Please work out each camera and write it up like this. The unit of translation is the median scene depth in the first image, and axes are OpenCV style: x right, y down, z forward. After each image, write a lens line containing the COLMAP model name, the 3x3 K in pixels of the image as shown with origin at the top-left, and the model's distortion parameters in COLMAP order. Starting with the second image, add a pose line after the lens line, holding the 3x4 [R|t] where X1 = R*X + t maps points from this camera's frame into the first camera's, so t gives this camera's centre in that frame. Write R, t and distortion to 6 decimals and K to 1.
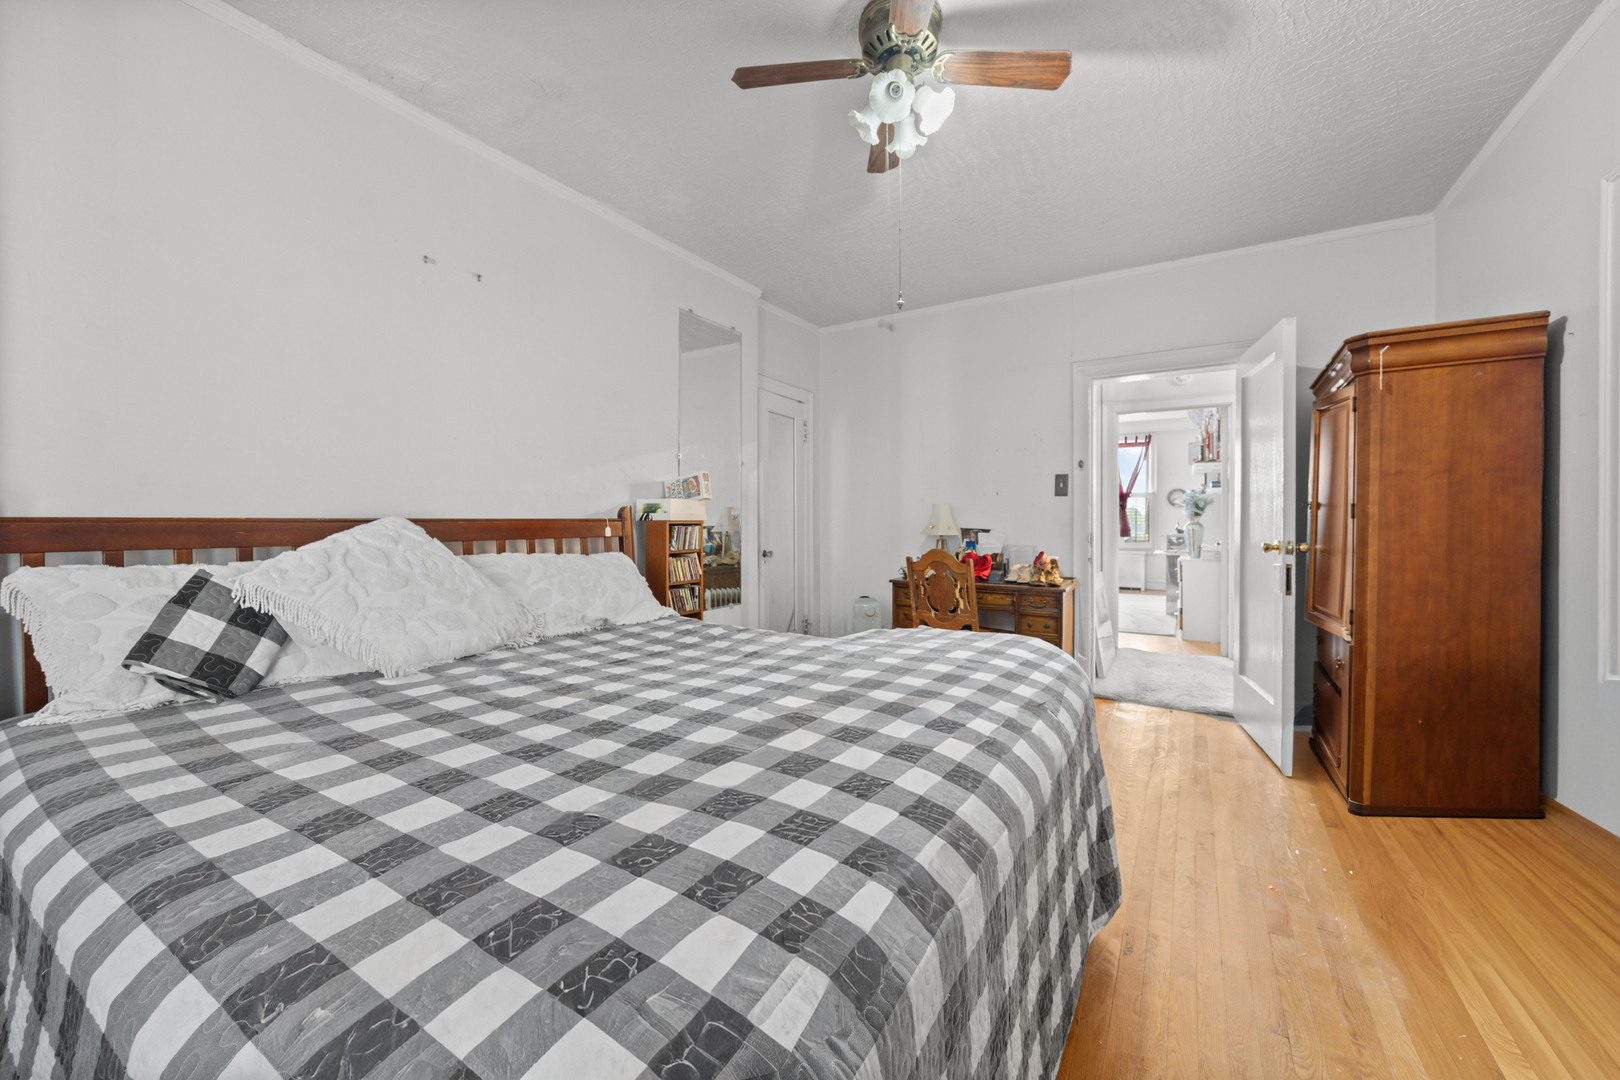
lens RADIAL K [[615.0, 0, 812.8], [0, 615.0, 520.8], [0, 0, 1]] dist [-0.001222, -0.000246]
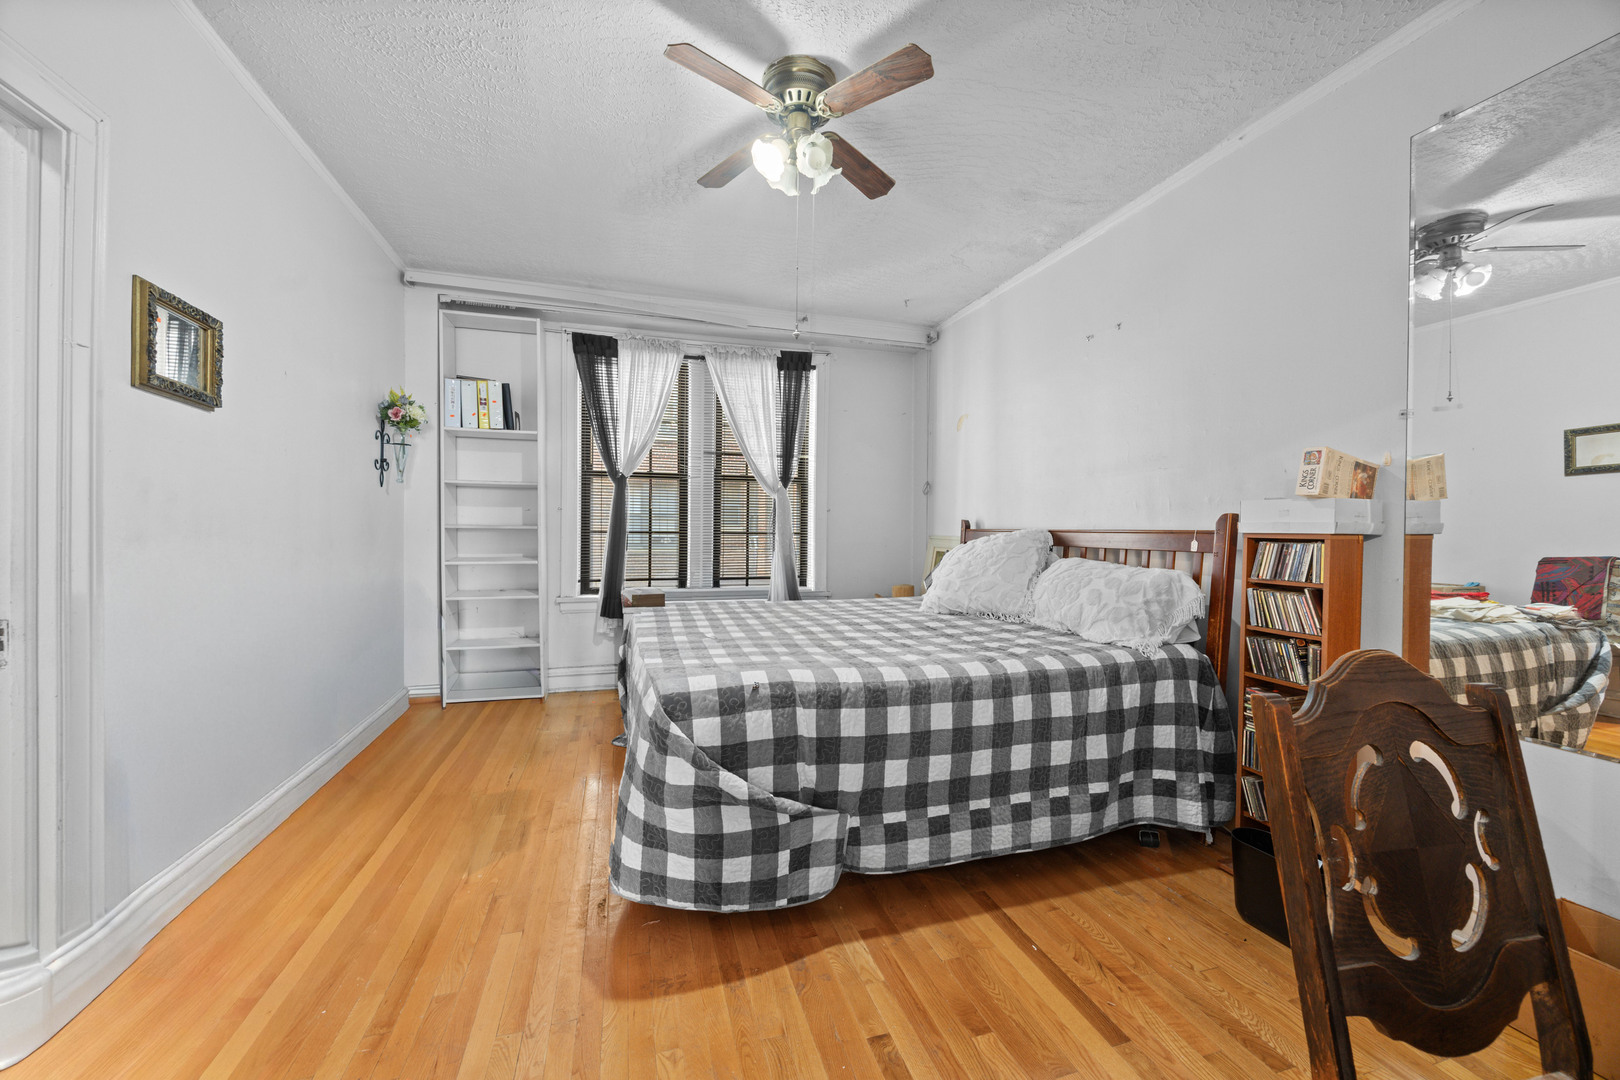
lens RADIAL K [[616.6, 0, 812.6], [0, 616.6, 532.0], [0, 0, 1]] dist [-0.000521, -0.000096]
pose [[-0.660742, 0.002888, -0.750607, 0.591336], [-0.004491, 0.999959, 0.007801, -0.005041], [0.750599, 0.008526, -0.660703, 1.082018]]
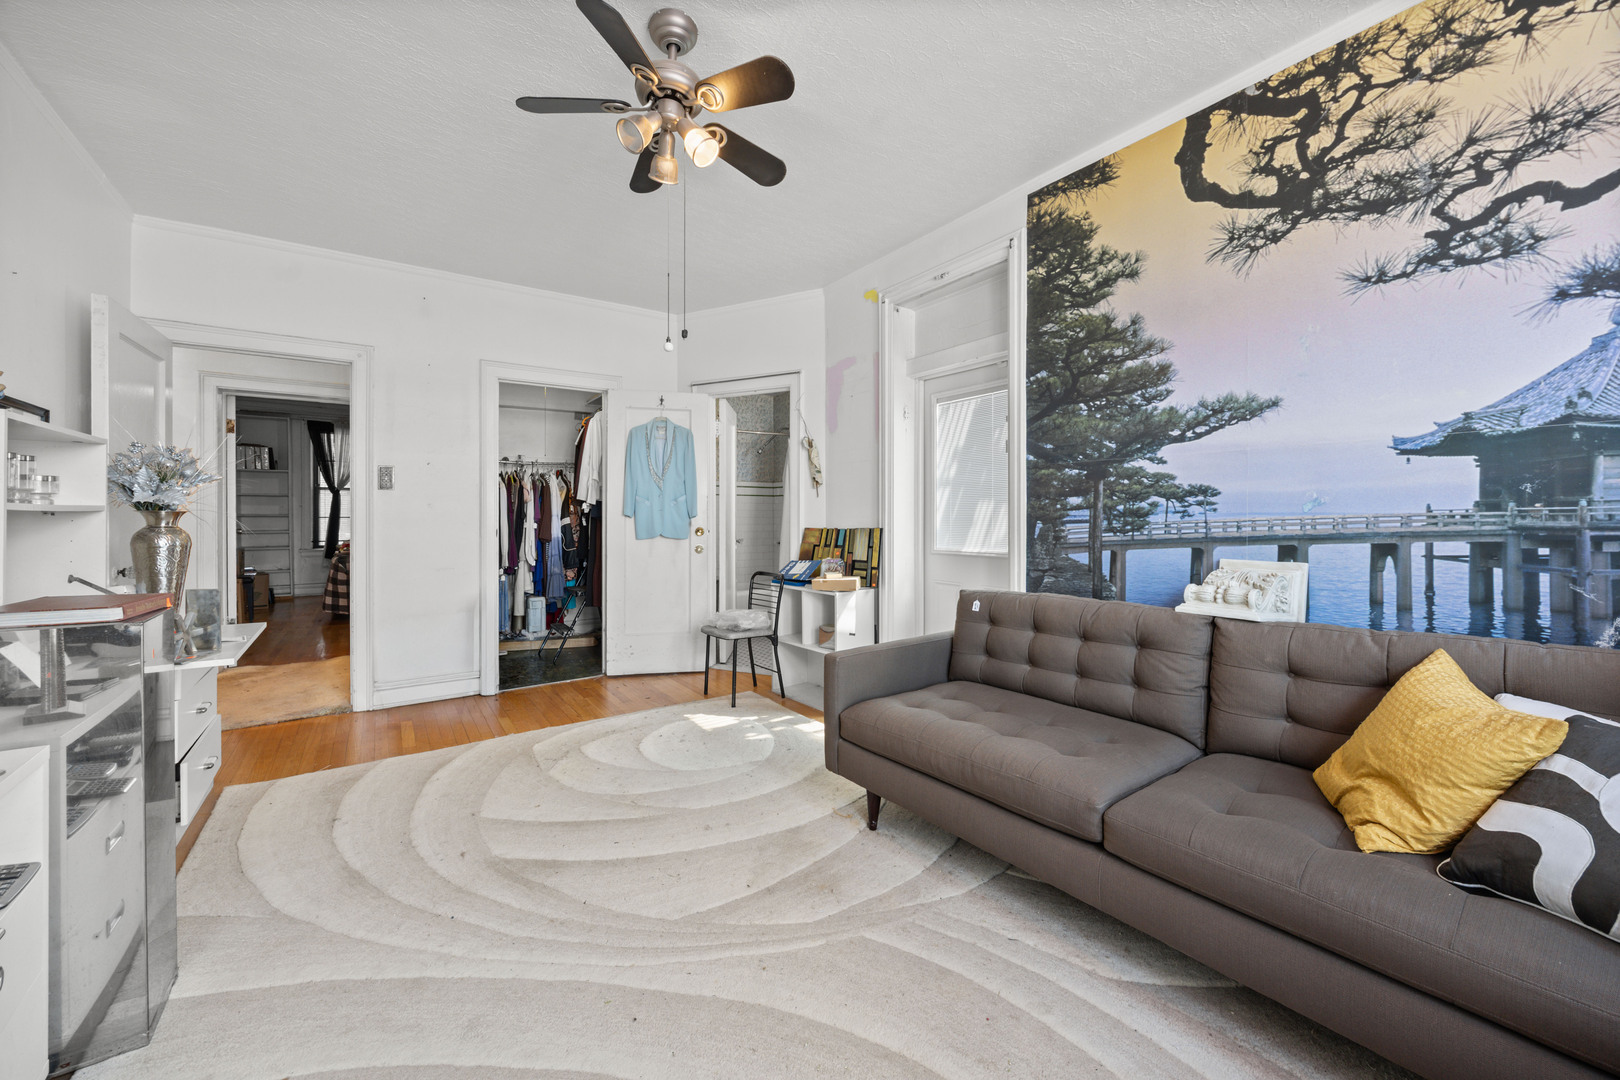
lens RADIAL K [[615.0, 0, 812.8], [0, 615.0, 520.8], [0, 0, 1]] dist [-0.001222, -0.000246]
pose [[-0.385957, 0.001658, -0.922515, 1.632876], [-0.004626, 0.999982, 0.003733, 0.004846], [0.922505, 0.005709, -0.385943, 3.025442]]
